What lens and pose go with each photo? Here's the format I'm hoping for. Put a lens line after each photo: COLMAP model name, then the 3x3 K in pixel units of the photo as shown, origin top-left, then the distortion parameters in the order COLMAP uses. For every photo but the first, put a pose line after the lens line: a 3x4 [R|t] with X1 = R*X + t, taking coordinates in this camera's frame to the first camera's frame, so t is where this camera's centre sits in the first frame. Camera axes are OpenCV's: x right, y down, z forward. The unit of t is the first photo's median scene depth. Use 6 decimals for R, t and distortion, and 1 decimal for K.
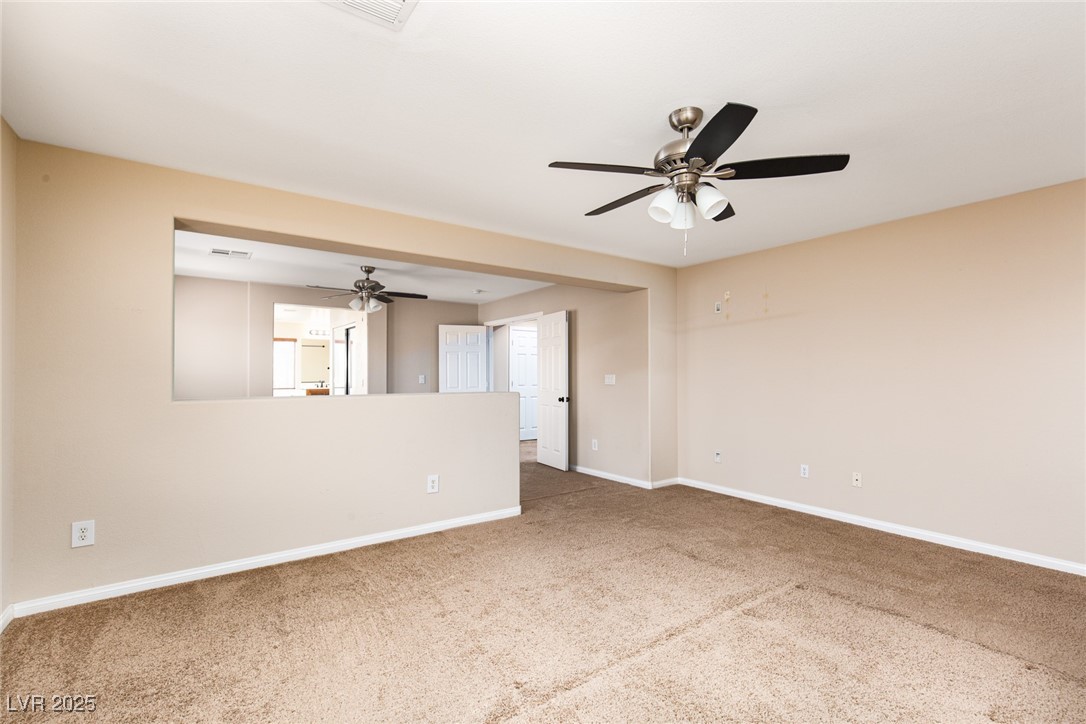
lens RADIAL K [[503.3, 0, 552.6], [0, 503.3, 363.3], [0, 0, 1]] dist [0.009779, -0.000913]
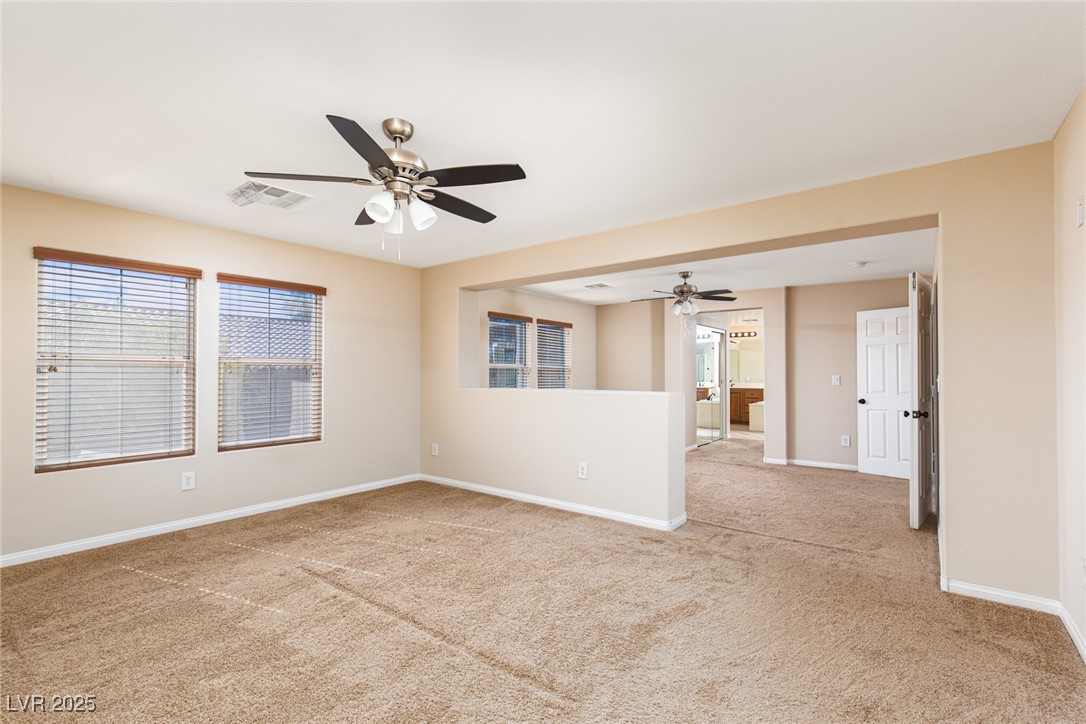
lens RADIAL K [[503.3, 0, 543.9], [0, 503.3, 365.7], [0, 0, 1]] dist [0.009779, -0.000913]
pose [[0.268544, -0.017218, -0.963113, 0.576724], [0.015534, 0.999788, -0.013543, 0.015071], [0.963142, -0.011324, 0.268755, 0.434551]]
